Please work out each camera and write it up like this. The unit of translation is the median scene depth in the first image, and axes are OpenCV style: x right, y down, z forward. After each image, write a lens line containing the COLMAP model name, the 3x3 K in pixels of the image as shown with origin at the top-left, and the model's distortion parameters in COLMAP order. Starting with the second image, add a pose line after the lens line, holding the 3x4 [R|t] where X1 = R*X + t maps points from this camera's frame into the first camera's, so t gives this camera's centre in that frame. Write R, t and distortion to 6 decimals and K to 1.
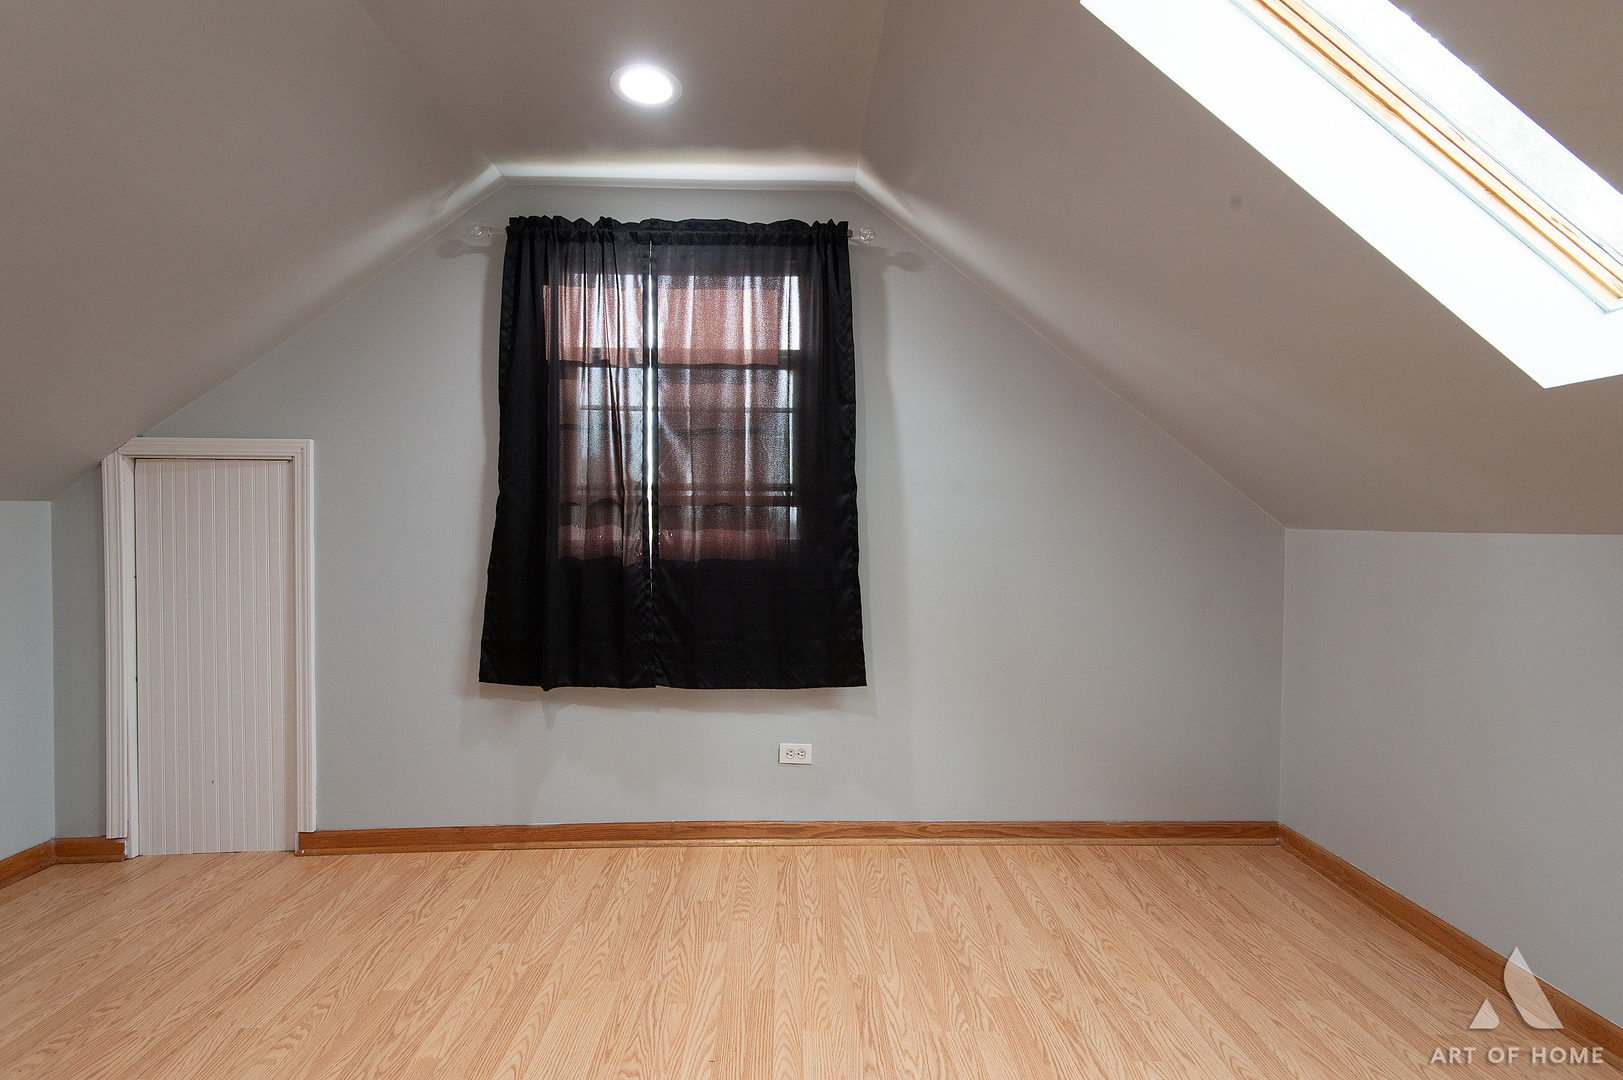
lens RADIAL K [[732.5, 0, 809.9], [0, 732.5, 537.0], [0, 0, 1]] dist [0.005109, -0.000641]
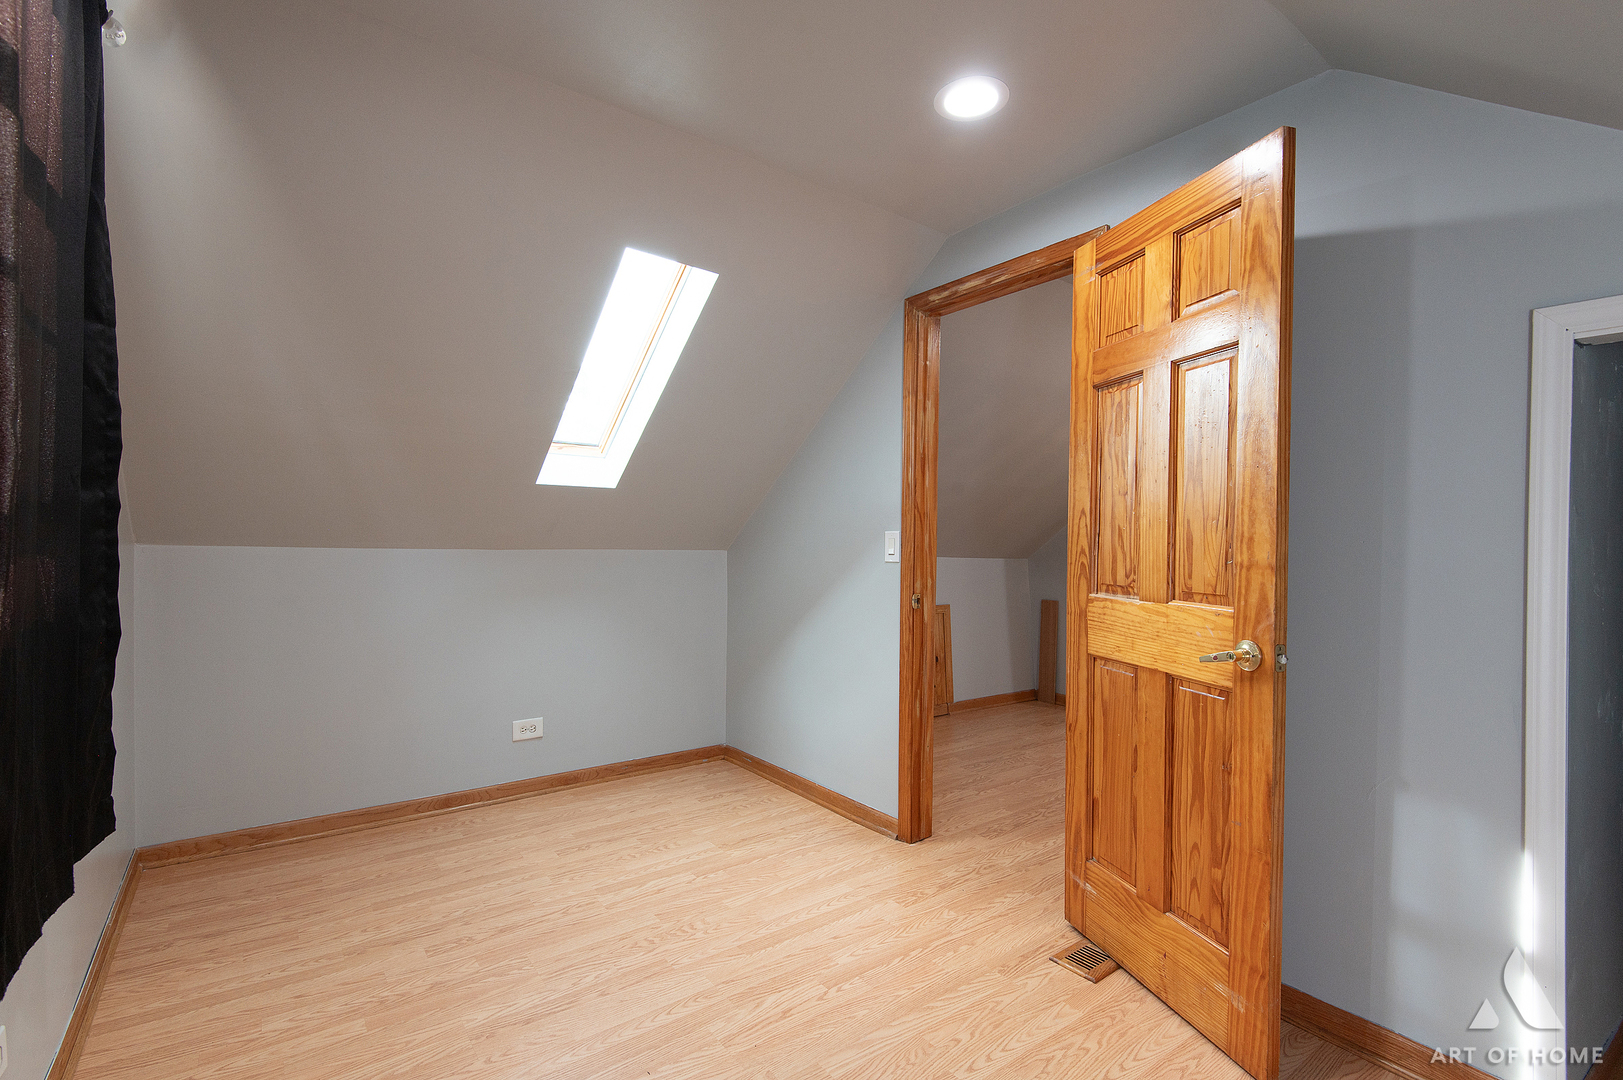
lens RADIAL K [[732.5, 0, 809.8], [0, 732.5, 545.1], [0, 0, 1]] dist [0.005109, -0.000641]
pose [[-0.580438, -0.012209, 0.814213, -0.828259], [-0.006843, 0.999925, 0.010115, -0.031084], [-0.814276, 0.000299, -0.580478, 1.068172]]
